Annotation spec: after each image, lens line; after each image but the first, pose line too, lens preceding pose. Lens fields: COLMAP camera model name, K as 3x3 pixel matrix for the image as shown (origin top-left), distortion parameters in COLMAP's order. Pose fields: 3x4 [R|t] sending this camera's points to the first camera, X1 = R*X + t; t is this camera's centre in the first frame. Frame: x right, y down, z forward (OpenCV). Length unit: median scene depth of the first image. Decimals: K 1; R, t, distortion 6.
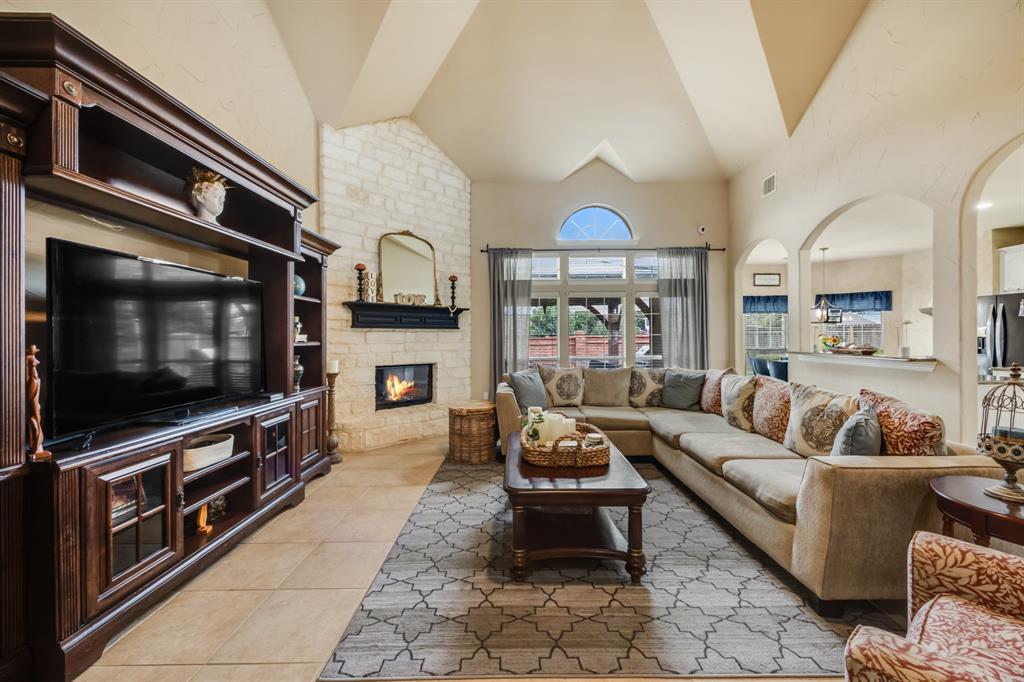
lens RADIAL K [[403.6, 0, 511.9], [0, 403.6, 339.5], [0, 0, 1]] dist [0.000681, -0.000740]
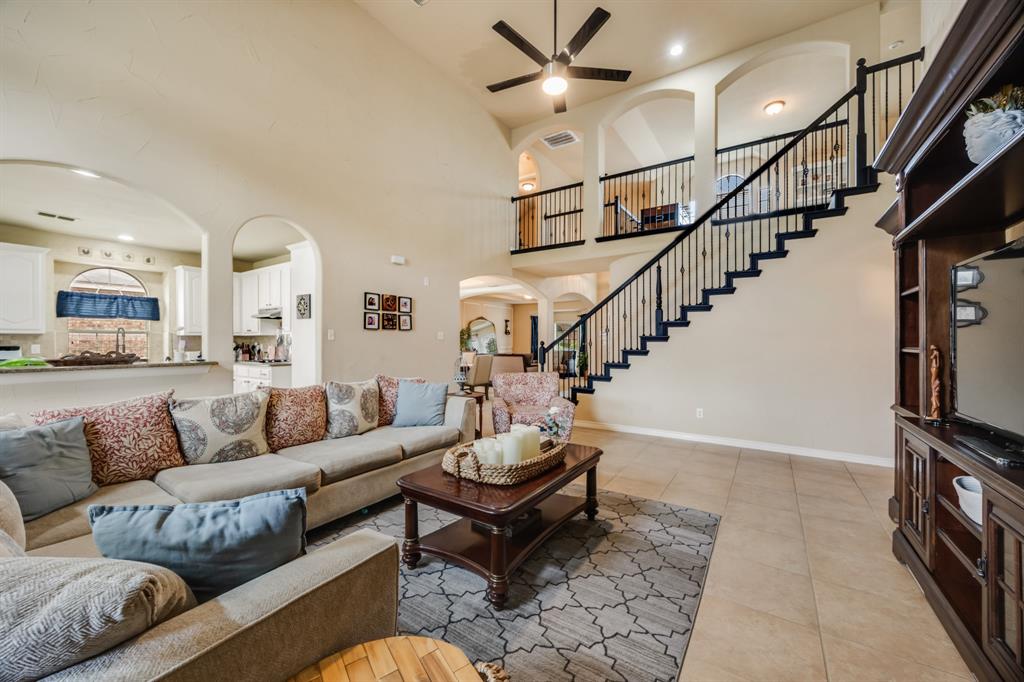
lens RADIAL K [[403.6, 0, 507.0], [0, 403.6, 342.8], [0, 0, 1]] dist [0.000681, -0.000740]
pose [[-0.836577, 0.009088, 0.547774, -0.466746], [0.008162, 0.999958, -0.004125, -0.003548], [-0.547789, 0.001020, -0.836616, 2.157670]]
